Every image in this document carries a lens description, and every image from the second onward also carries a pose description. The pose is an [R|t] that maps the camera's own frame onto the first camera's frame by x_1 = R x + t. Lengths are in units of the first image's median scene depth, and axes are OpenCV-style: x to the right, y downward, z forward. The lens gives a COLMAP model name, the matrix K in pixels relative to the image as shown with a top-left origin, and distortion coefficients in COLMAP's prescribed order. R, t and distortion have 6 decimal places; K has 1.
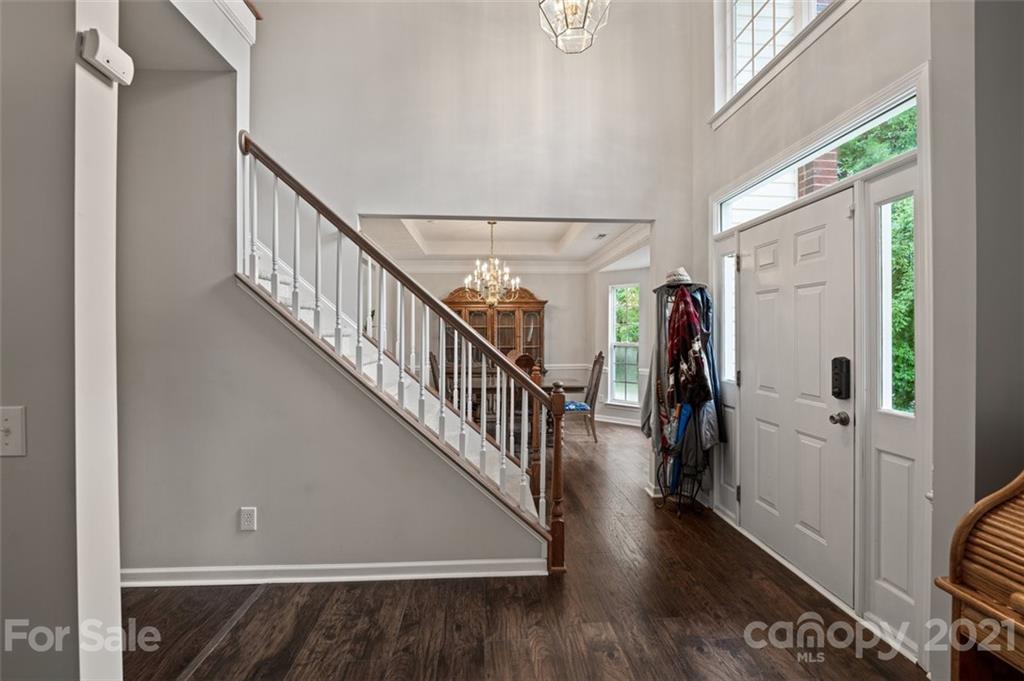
lens RADIAL K [[410.0, 0, 513.8], [0, 410.0, 337.7], [0, 0, 1]] dist [-0.020210, -0.000555]
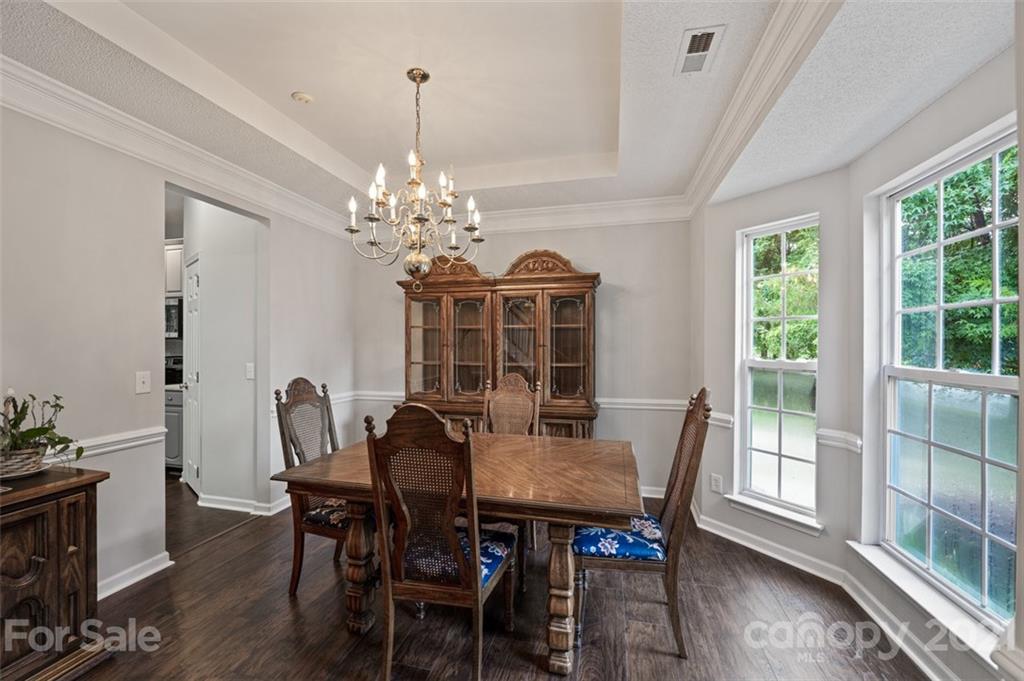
lens RADIAL K [[410.0, 0, 508.1], [0, 410.0, 341.1], [0, 0, 1]] dist [-0.020210, -0.000555]
pose [[0.952824, -0.000032, -0.303523, 0.127978], [-0.003788, 0.999921, -0.011996, -0.002226], [0.303500, 0.012579, 0.952749, 0.494245]]
